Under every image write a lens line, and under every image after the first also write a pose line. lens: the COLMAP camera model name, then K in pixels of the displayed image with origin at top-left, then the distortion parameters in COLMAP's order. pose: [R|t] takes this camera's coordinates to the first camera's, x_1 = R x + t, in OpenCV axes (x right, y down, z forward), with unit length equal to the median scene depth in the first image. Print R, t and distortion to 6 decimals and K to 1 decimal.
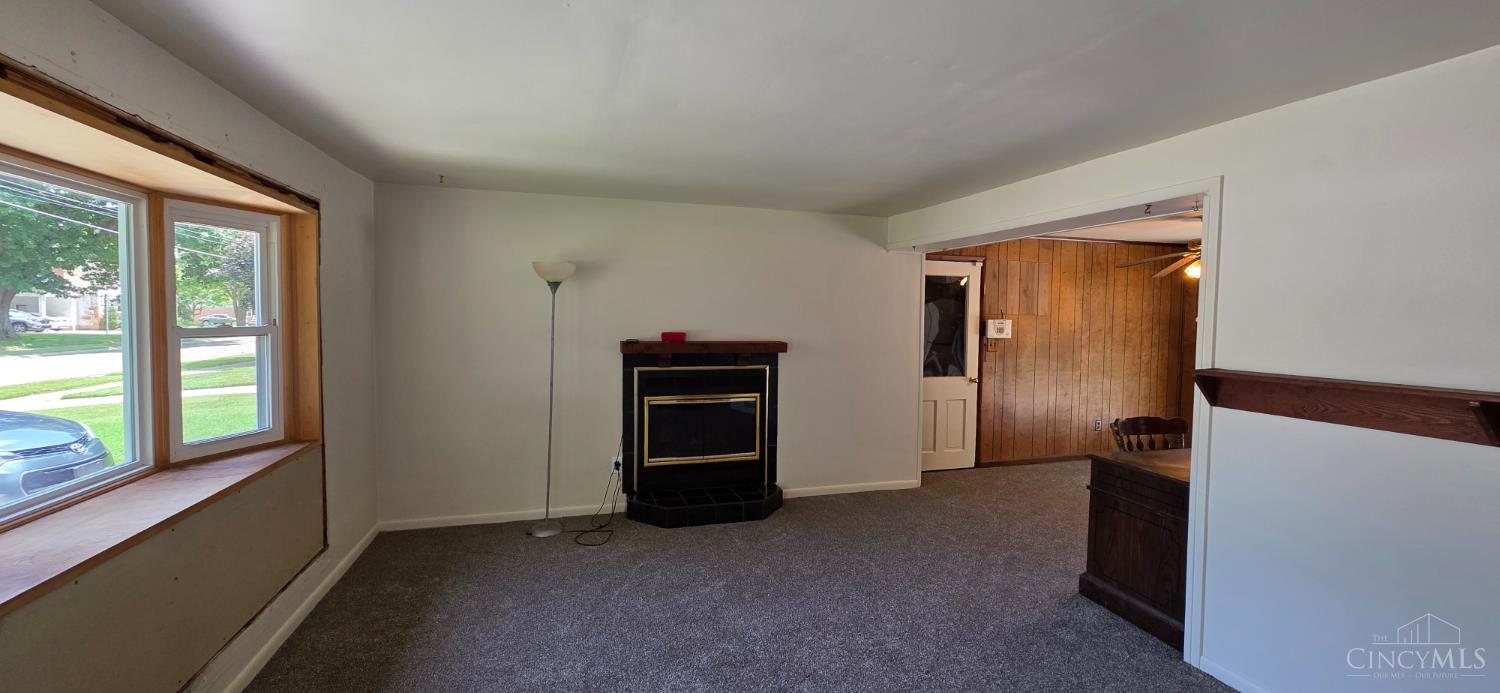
lens RADIAL K [[592.2, 0, 750.3], [0, 592.2, 342.3], [0, 0, 1]] dist [0.016595, -0.000386]
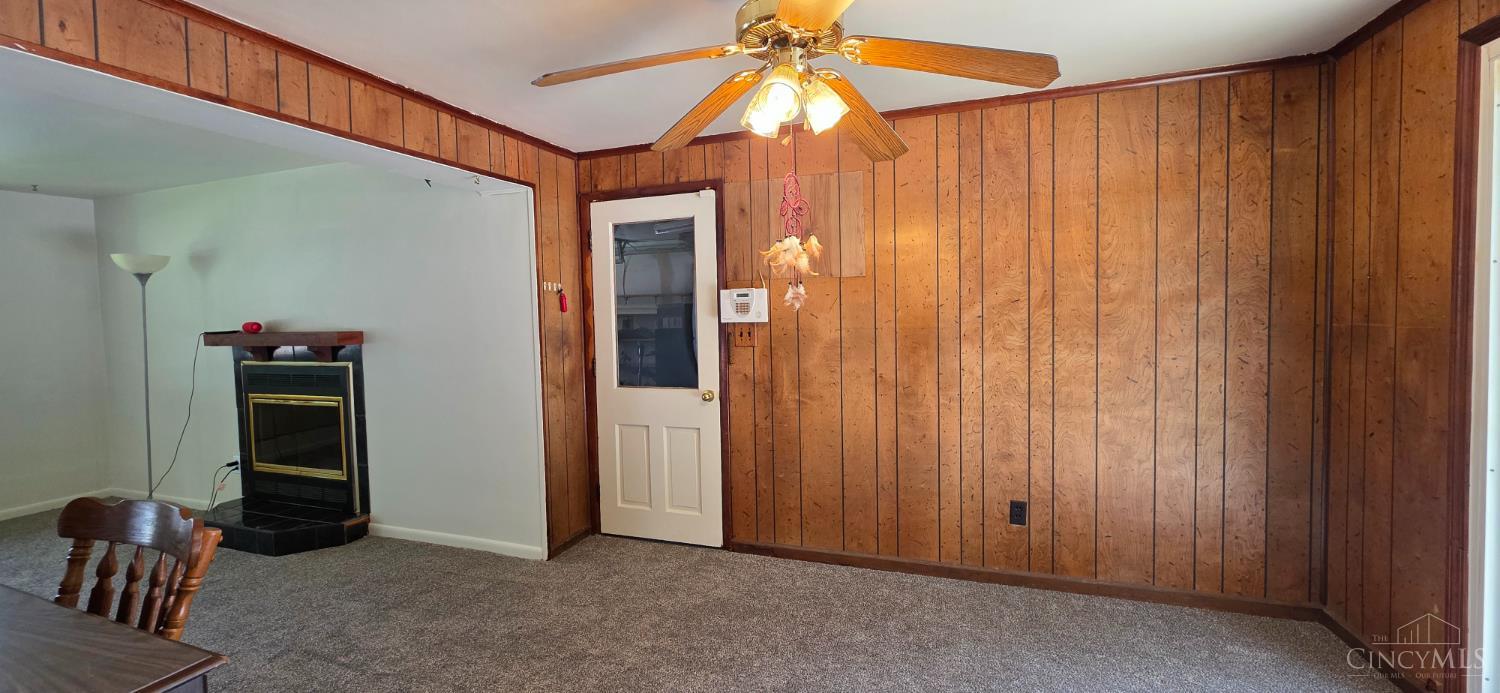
lens RADIAL K [[592.2, 0, 748.2], [0, 592.2, 341.7], [0, 0, 1]] dist [0.016595, -0.000386]
pose [[0.792986, 0.002862, -0.609234, 0.755895], [0.004854, 0.999928, 0.011015, 0.004817], [0.609221, -0.011692, 0.792914, 0.566281]]
